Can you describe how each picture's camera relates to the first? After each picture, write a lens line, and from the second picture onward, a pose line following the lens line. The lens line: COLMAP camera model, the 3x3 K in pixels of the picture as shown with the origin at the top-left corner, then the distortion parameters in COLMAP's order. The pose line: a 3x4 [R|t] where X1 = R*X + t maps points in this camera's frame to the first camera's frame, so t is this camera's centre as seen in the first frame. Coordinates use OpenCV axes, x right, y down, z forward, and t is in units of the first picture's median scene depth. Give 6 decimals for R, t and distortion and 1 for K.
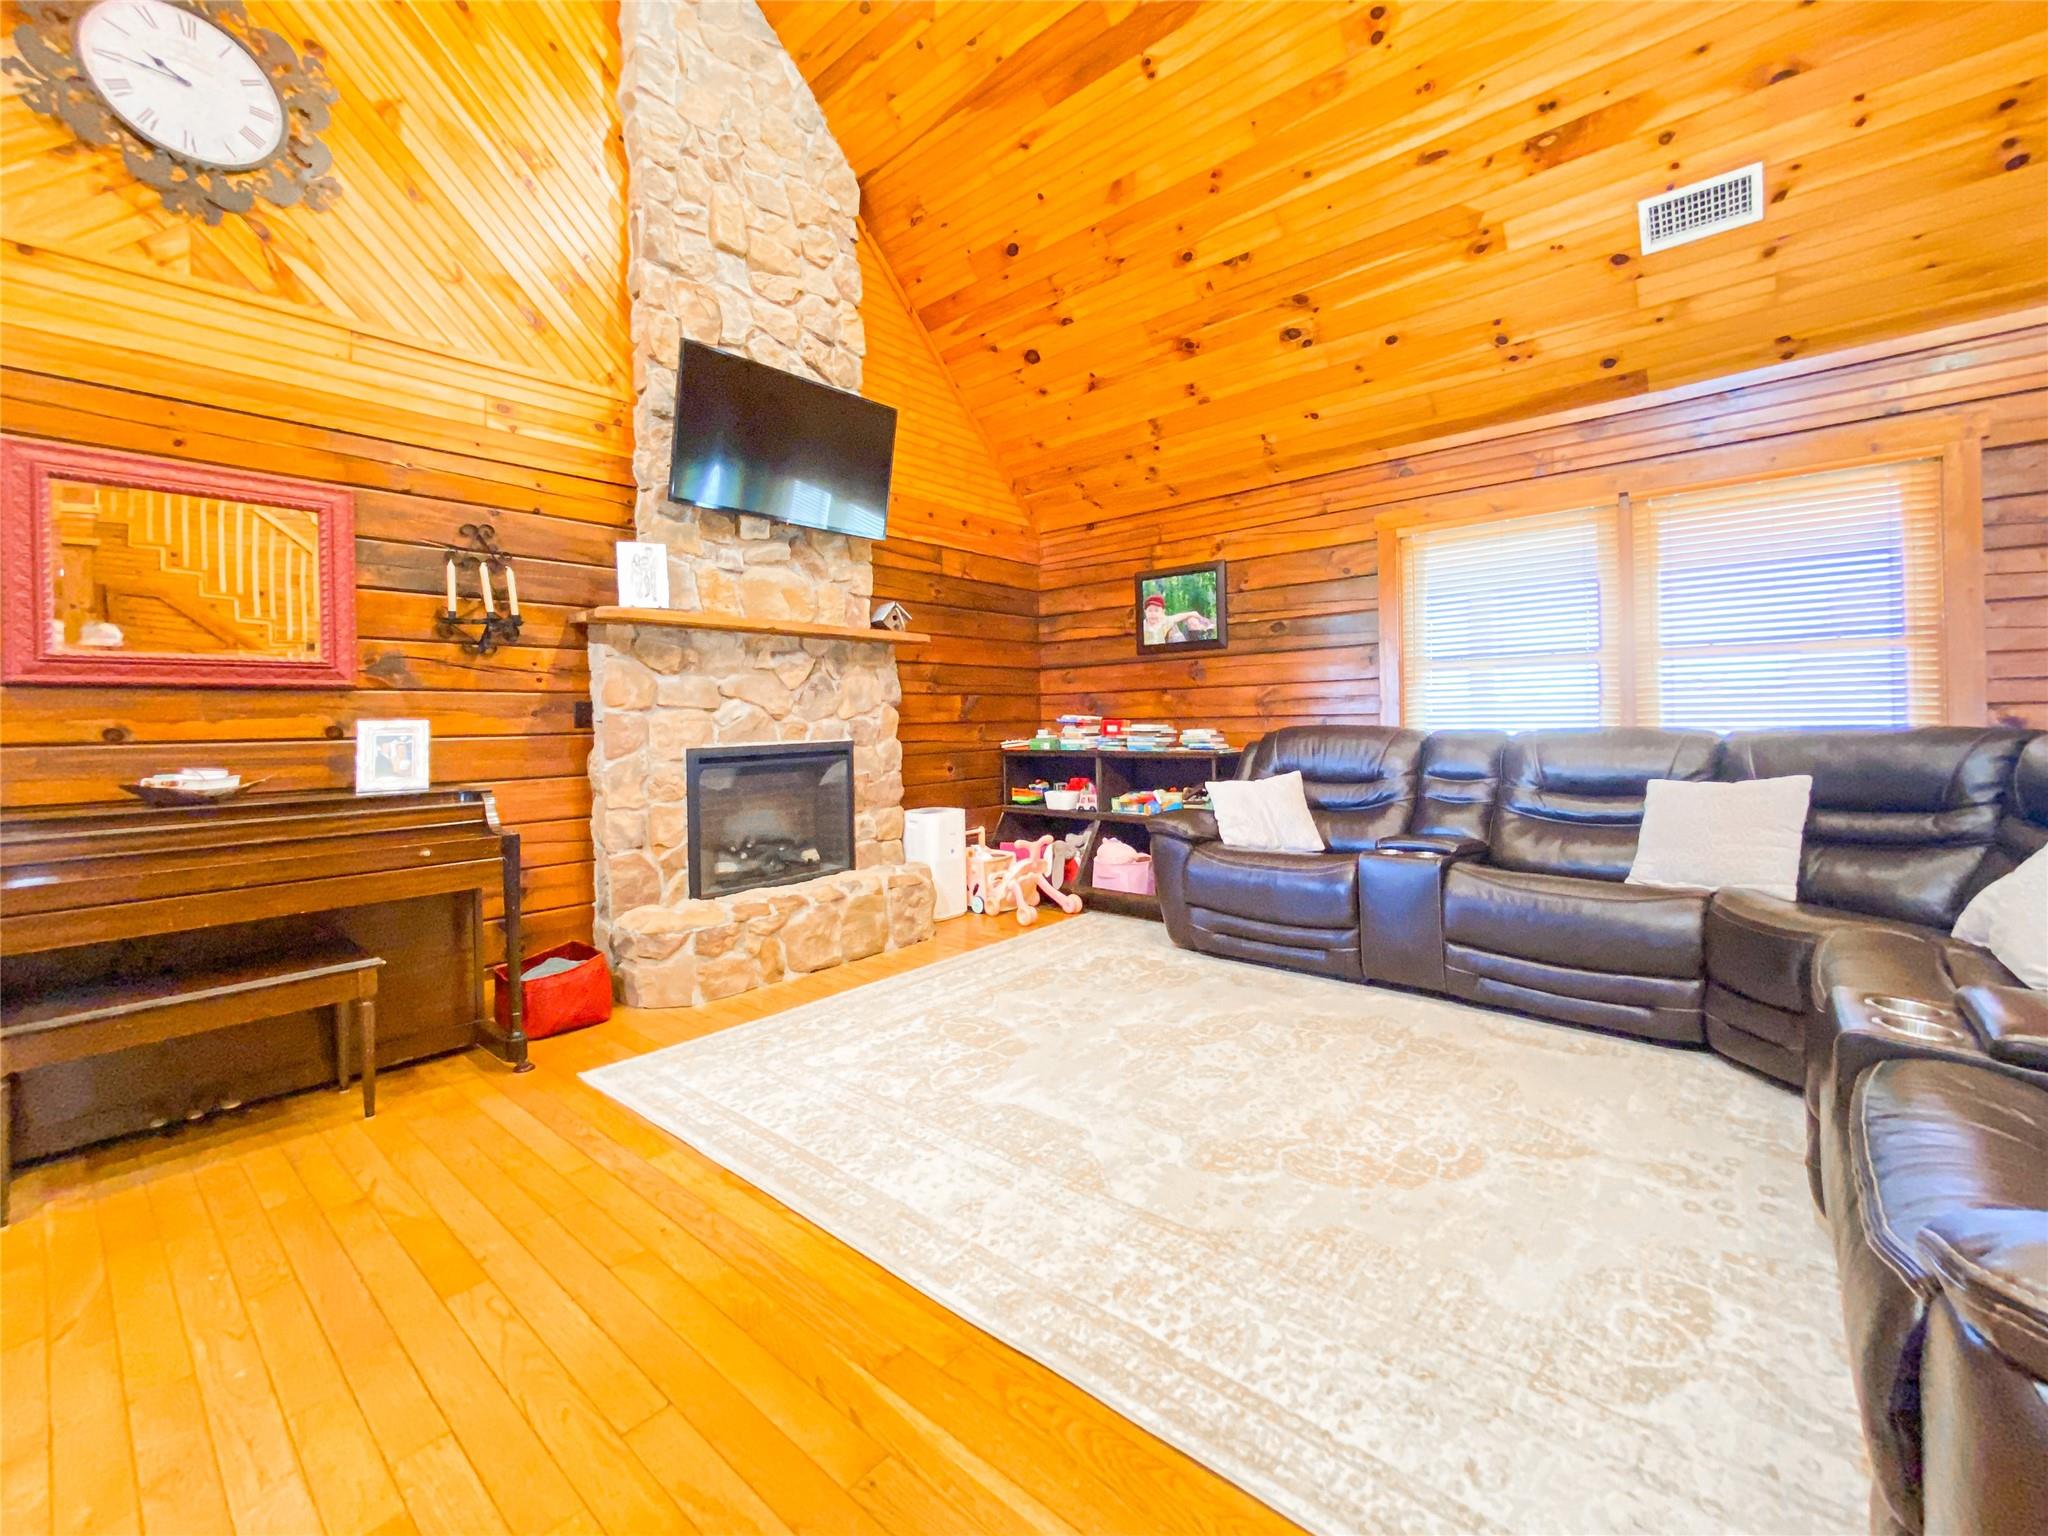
lens RADIAL K [[854.3, 0, 1026.1], [0, 854.3, 731.0], [0, 0, 1]] dist [-0.000607, -0.000395]
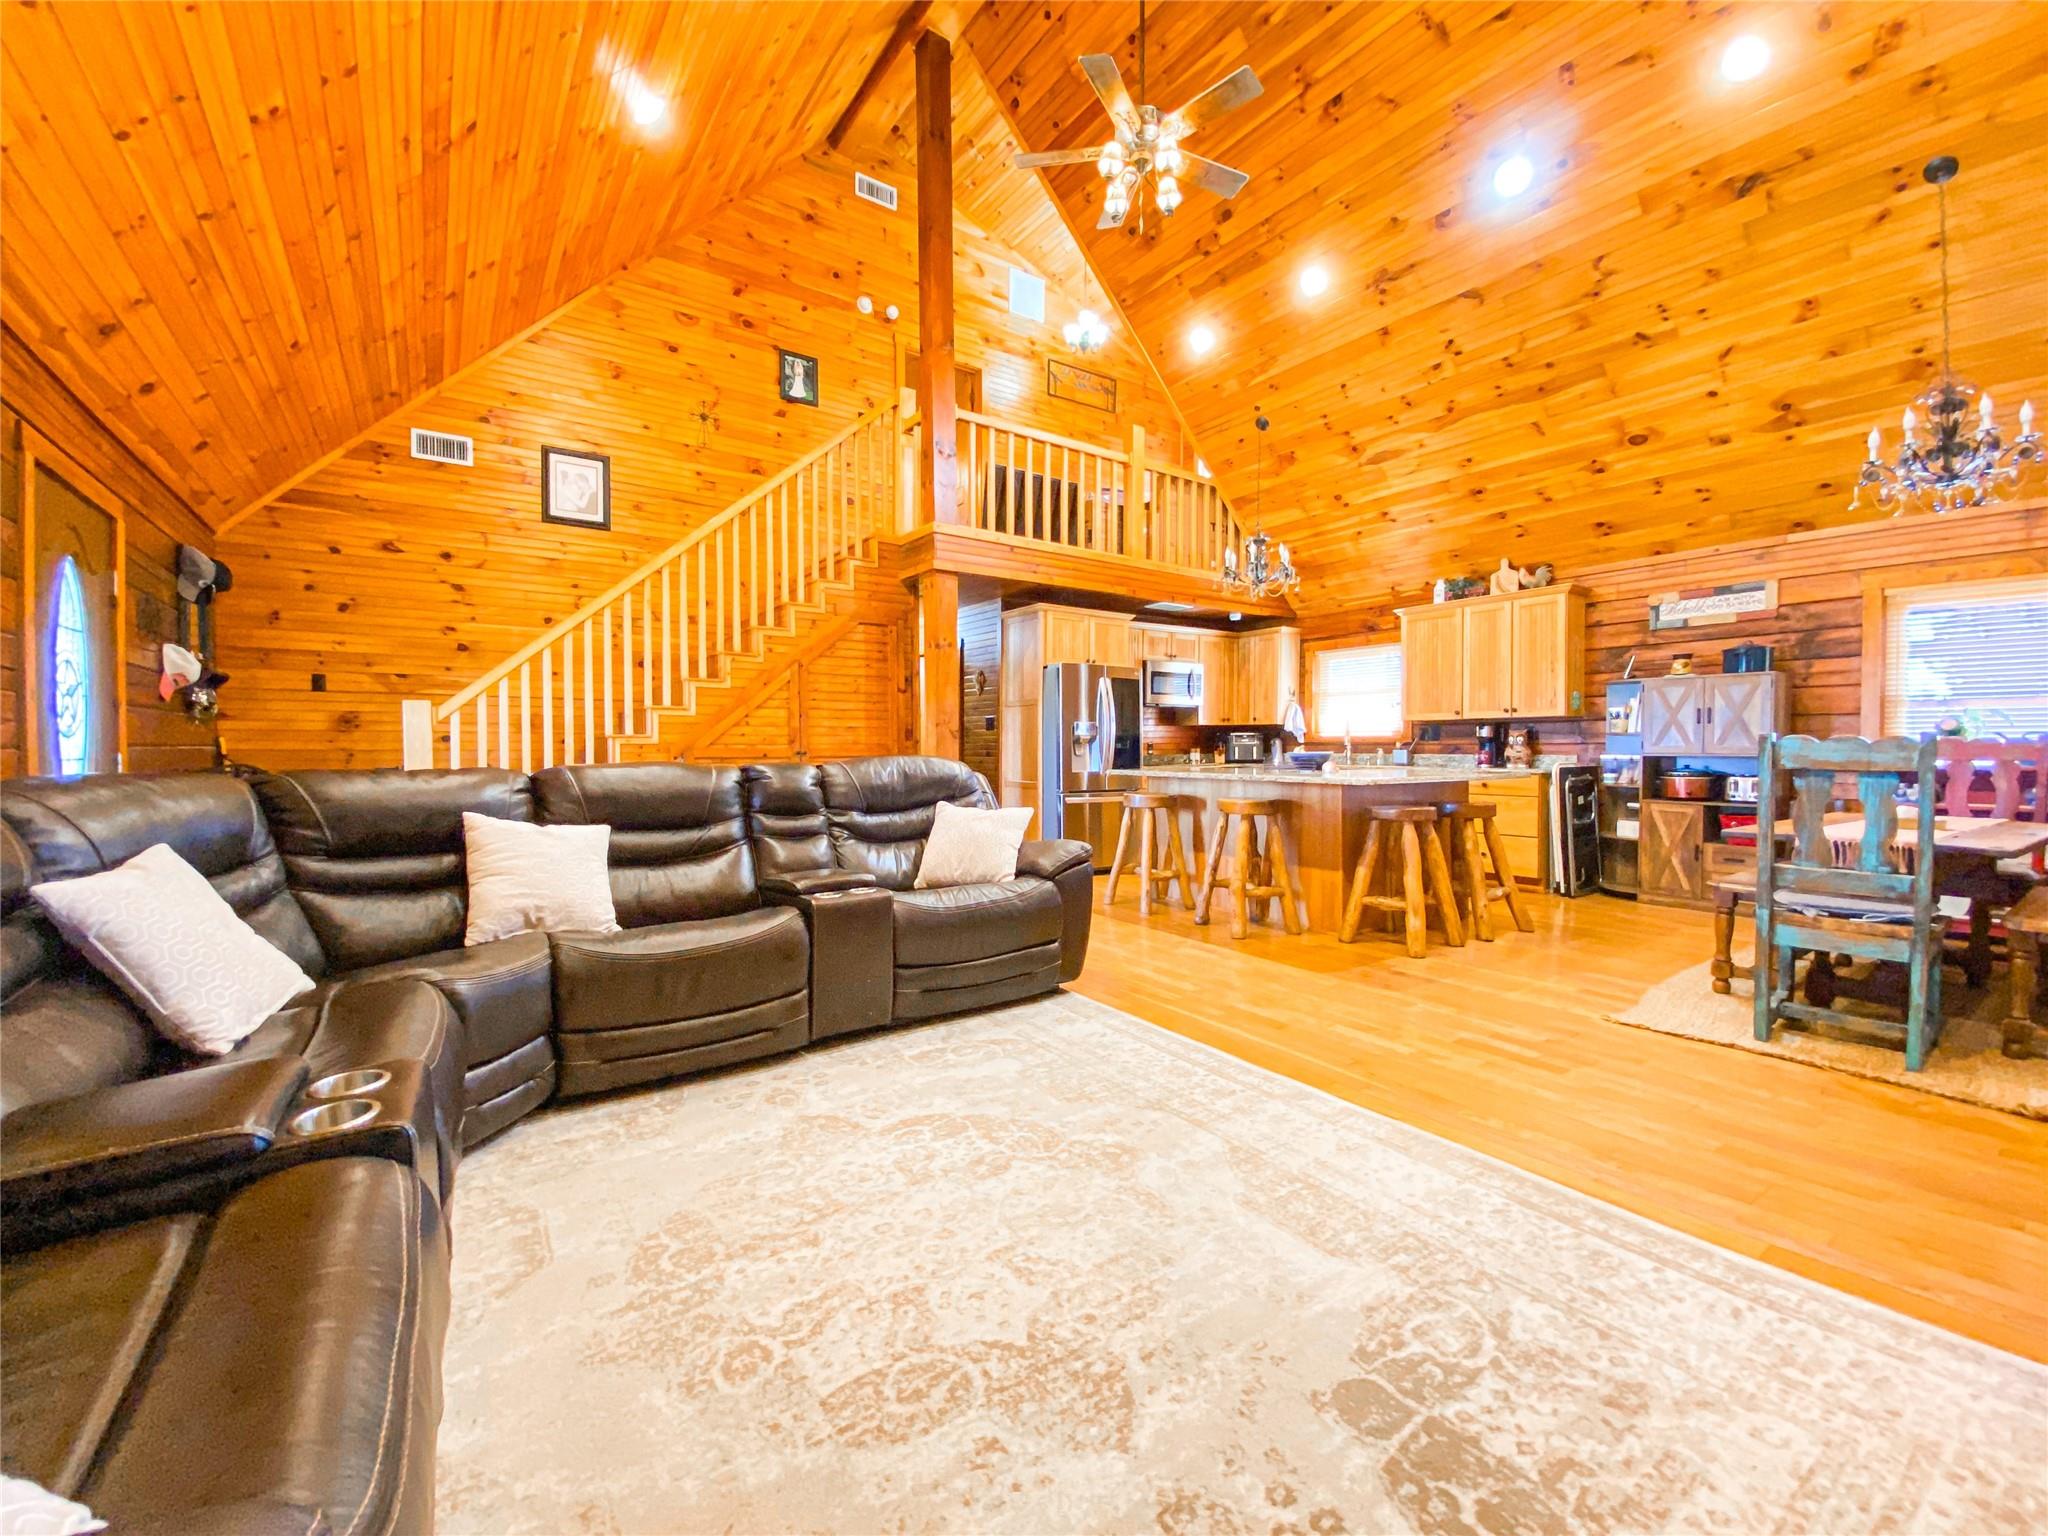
lens RADIAL K [[834.9, 0, 1031.0], [0, 834.9, 767.2], [0, 0, 1]] dist [0.000922, -0.000125]
pose [[-0.970739, 0.014101, 0.239724, 0.049874], [0.024120, 0.998951, 0.038913, -0.020854], [-0.238924, 0.043557, -0.970061, 1.452159]]
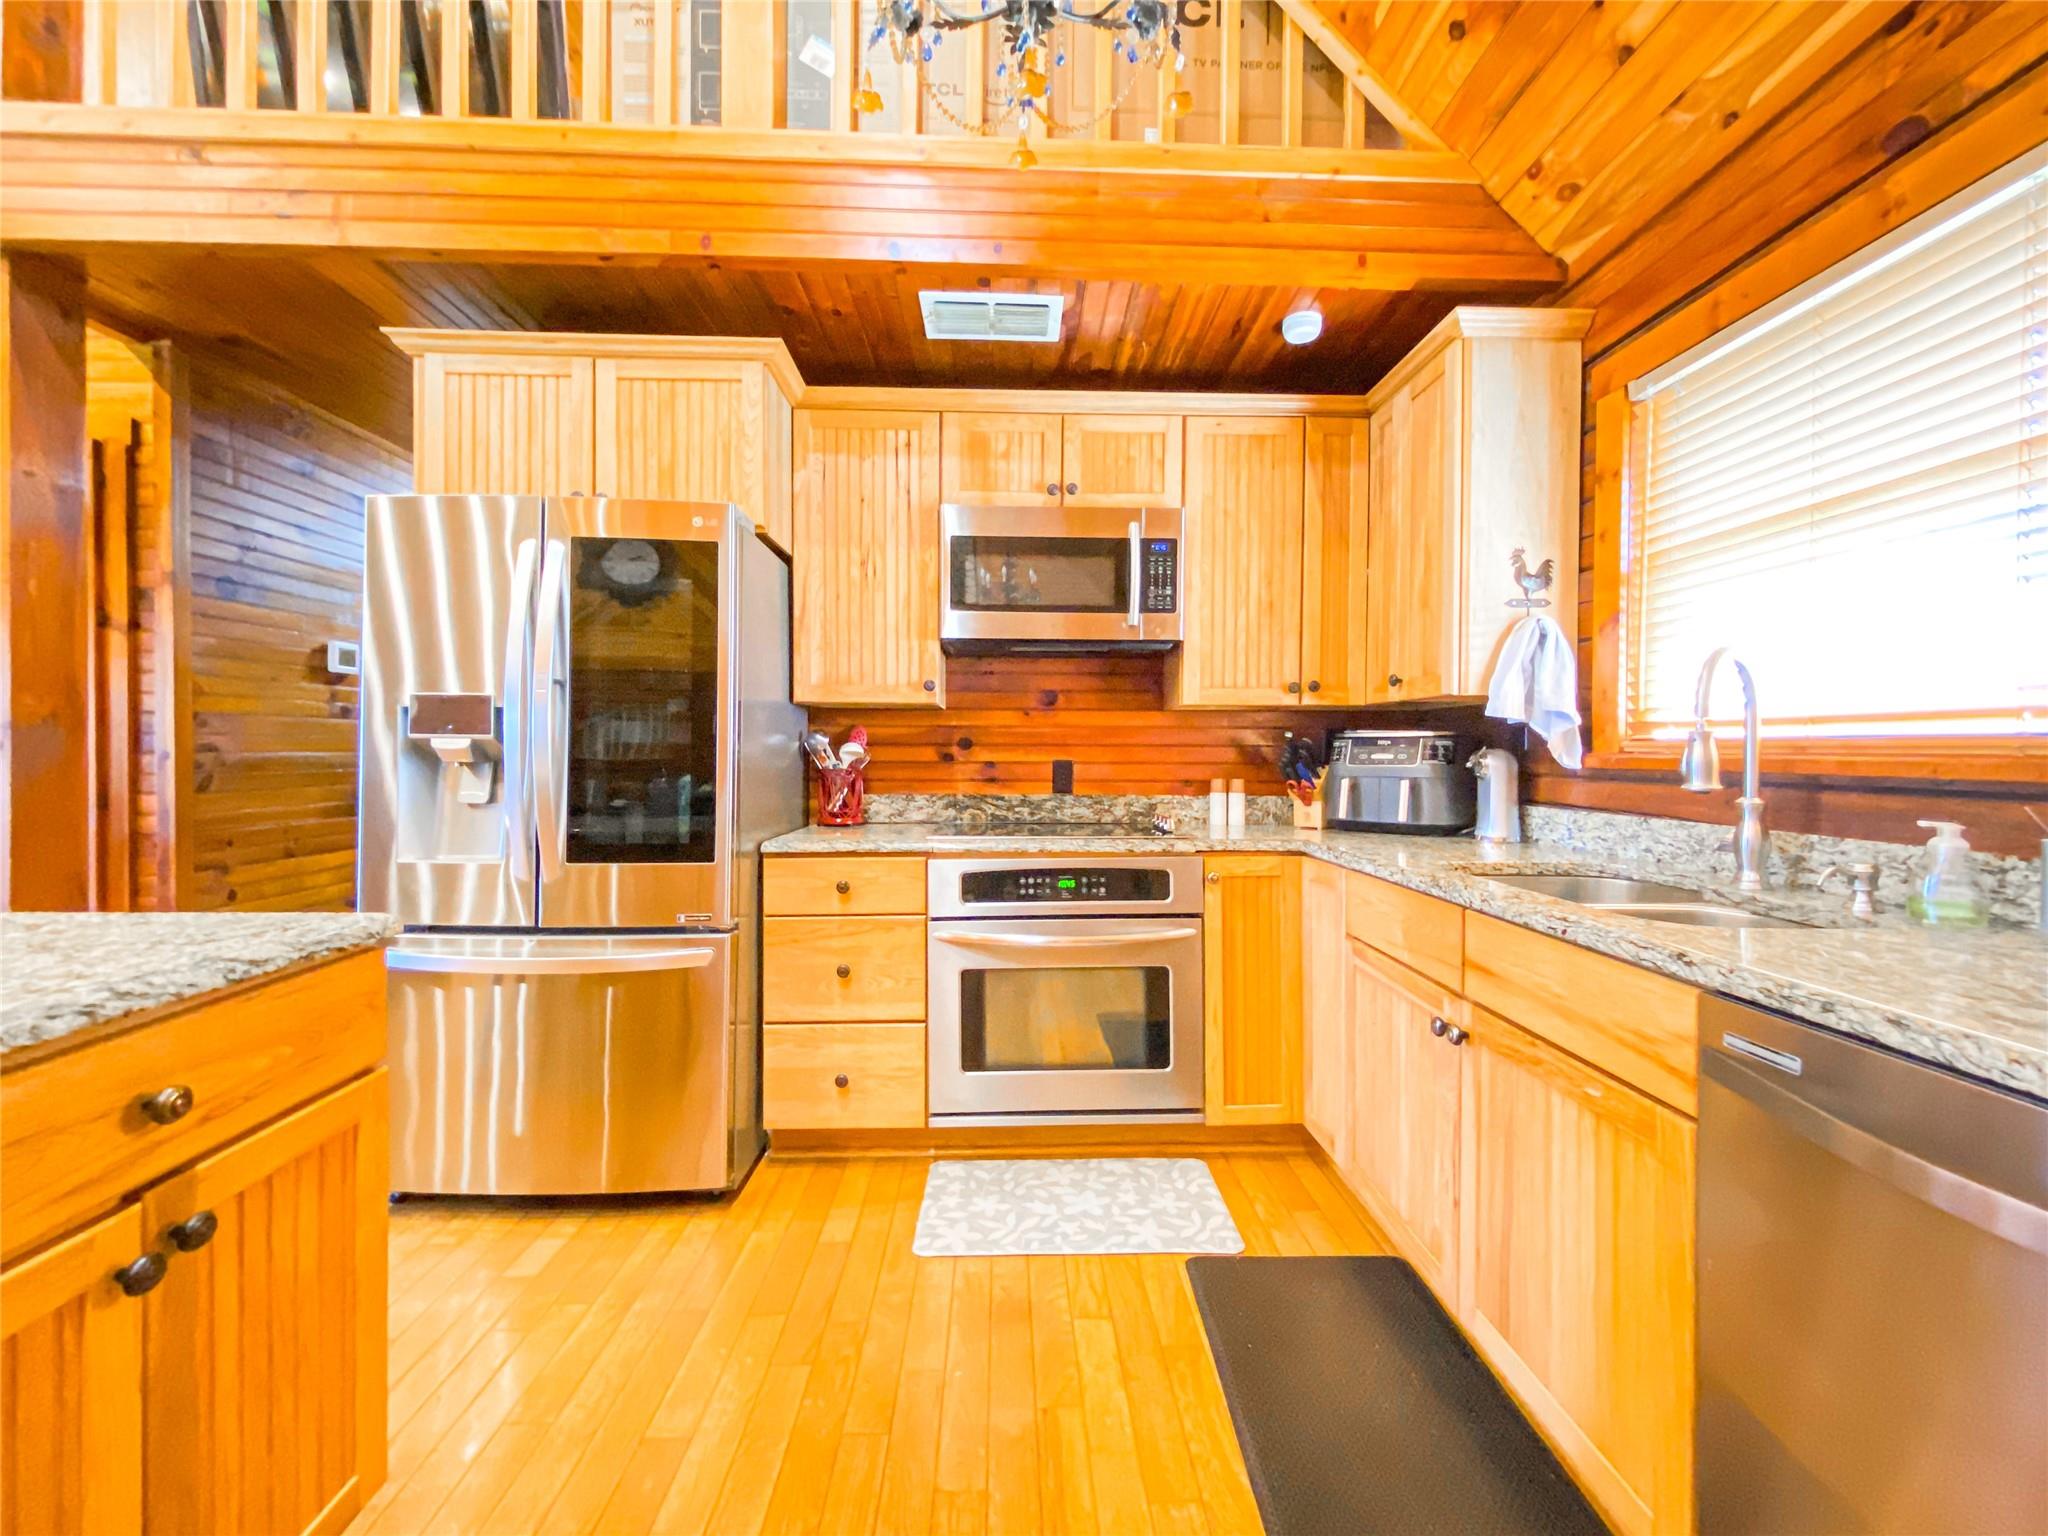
lens RADIAL K [[872.2, 0, 1024.0], [0, 872.2, 768.0], [0, 0, 1]] dist [-0.000692, -0.000302]
pose [[-0.673922, 0.000874, 0.738802, -0.394743], [0.019060, 0.999687, 0.016203, 0.006504], [-0.738556, 0.025001, -0.673728, -0.690828]]
